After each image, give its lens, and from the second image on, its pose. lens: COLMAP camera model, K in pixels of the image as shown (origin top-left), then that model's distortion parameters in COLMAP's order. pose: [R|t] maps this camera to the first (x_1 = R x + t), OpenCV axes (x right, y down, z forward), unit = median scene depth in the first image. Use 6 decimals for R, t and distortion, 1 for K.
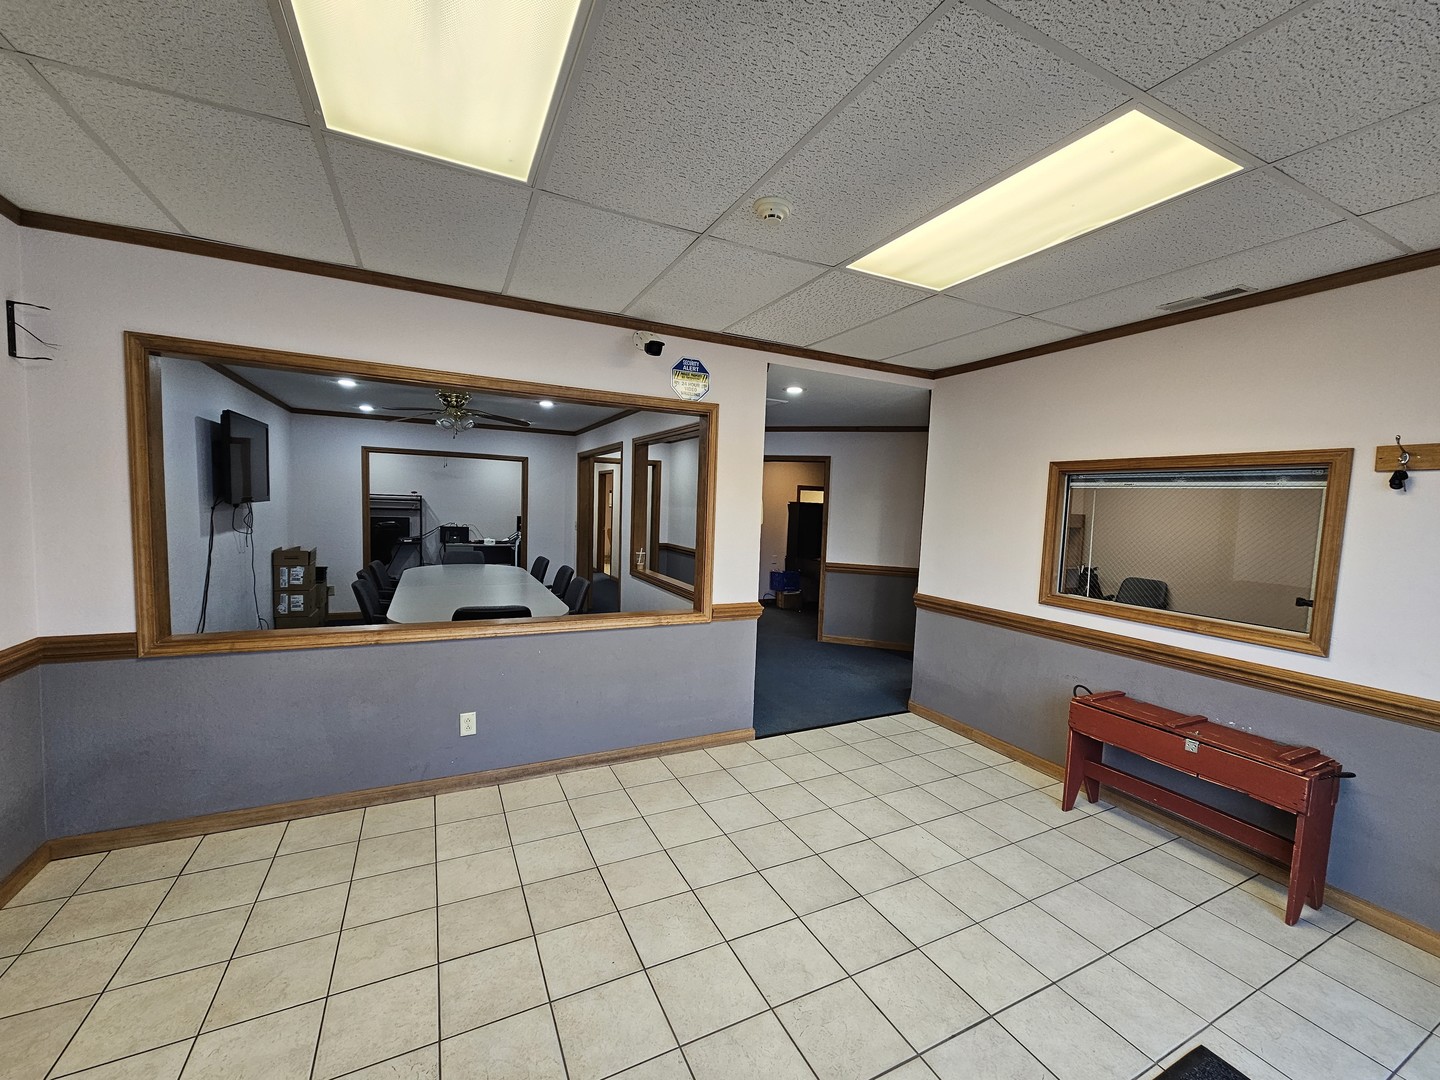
lens RADIAL K [[585.8, 0, 724.9], [0, 585.8, 547.5], [0, 0, 1]] dist [0.000359, -0.000073]
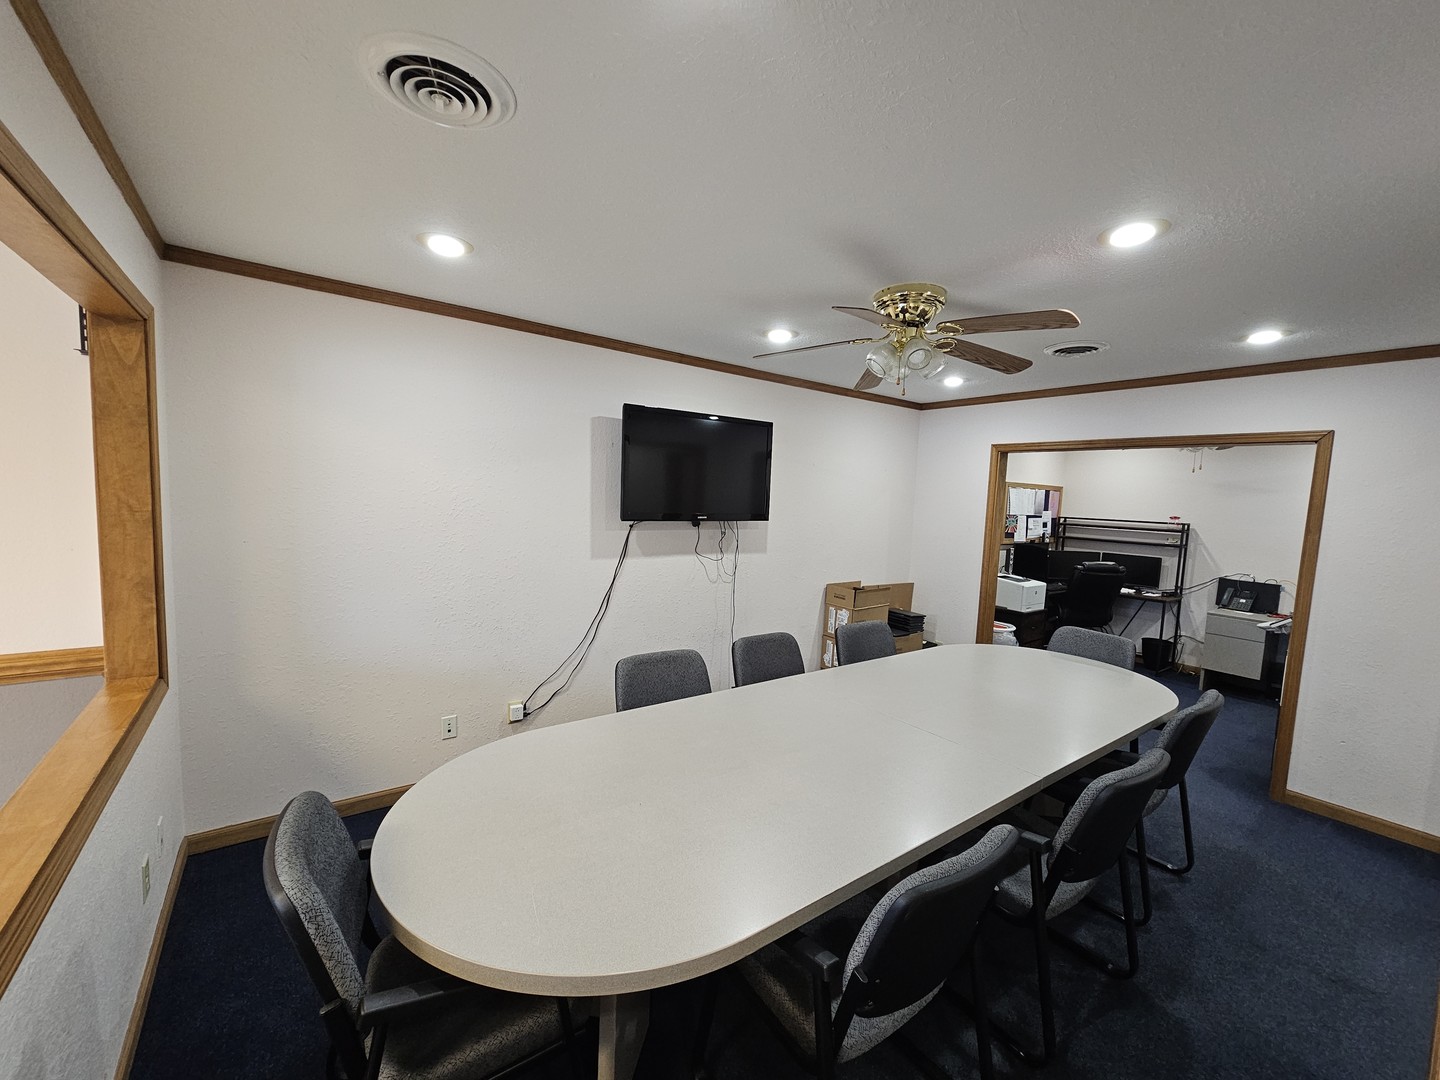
lens RADIAL K [[578.9, 0, 736.5], [0, 578.9, 547.1], [0, 0, 1]] dist [0.000980, 0.000068]
pose [[0.179811, 0.065130, -0.981543, -0.041198], [-0.110432, 0.992835, 0.045649, -0.107788], [0.977483, 0.100186, 0.185716, 1.170153]]
